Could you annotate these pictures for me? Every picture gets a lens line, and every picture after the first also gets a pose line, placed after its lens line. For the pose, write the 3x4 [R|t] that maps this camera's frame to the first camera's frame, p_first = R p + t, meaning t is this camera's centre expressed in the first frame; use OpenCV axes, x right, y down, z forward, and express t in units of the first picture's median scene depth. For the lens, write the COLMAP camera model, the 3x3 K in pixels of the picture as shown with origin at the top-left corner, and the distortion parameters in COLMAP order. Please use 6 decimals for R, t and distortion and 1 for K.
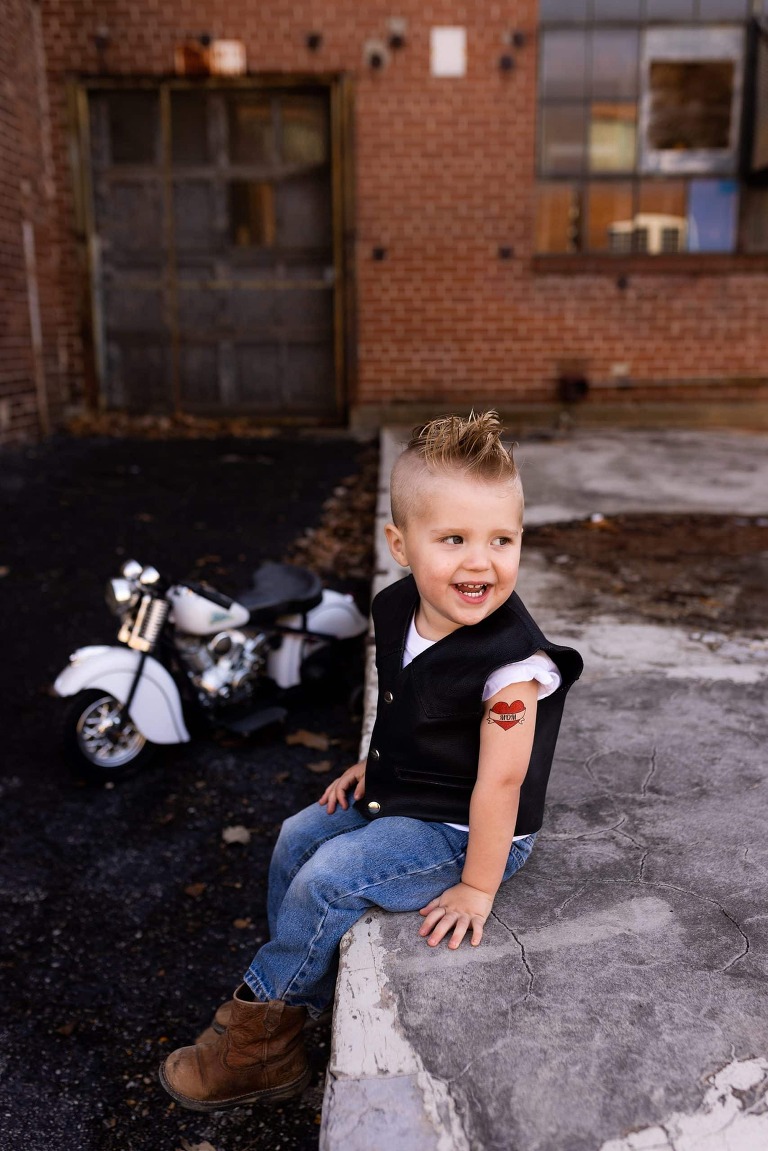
lens RADIAL K [[1083.4, 0, 387.7], [0, 1083.4, 575.6], [0, 0, 1]] dist [0.002629, 0.006832]
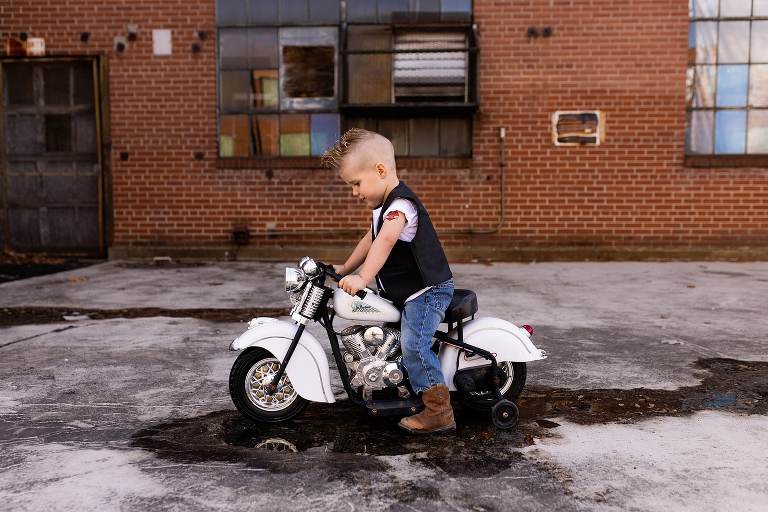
lens RADIAL K [[741.7, 0, 384.0], [0, 741.7, 256.0], [0, 0, 1]] dist [0.005430, -0.000793]
pose [[0.998531, 0.009806, -0.053292, 0.452368], [-0.016841, 0.990943, -0.133222, 0.001622], [0.051503, 0.133924, 0.989652, -0.092785]]
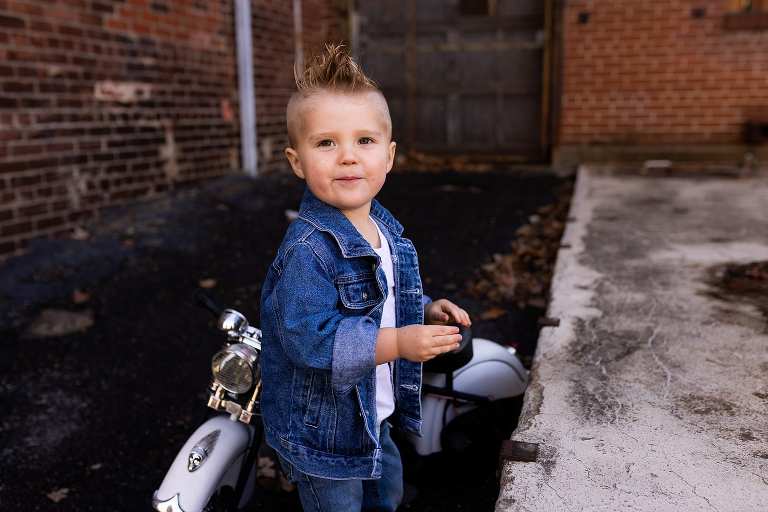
lens RADIAL K [[767.3, 0, 387.4], [0, 767.3, 261.0], [0, 0, 1]] dist [0.008893, -0.005467]
pose [[0.967057, 0.043366, -0.250839, 0.006811], [-0.047568, 0.998811, -0.010712, -0.013178], [0.250076, 0.022291, 0.967969, 0.141629]]
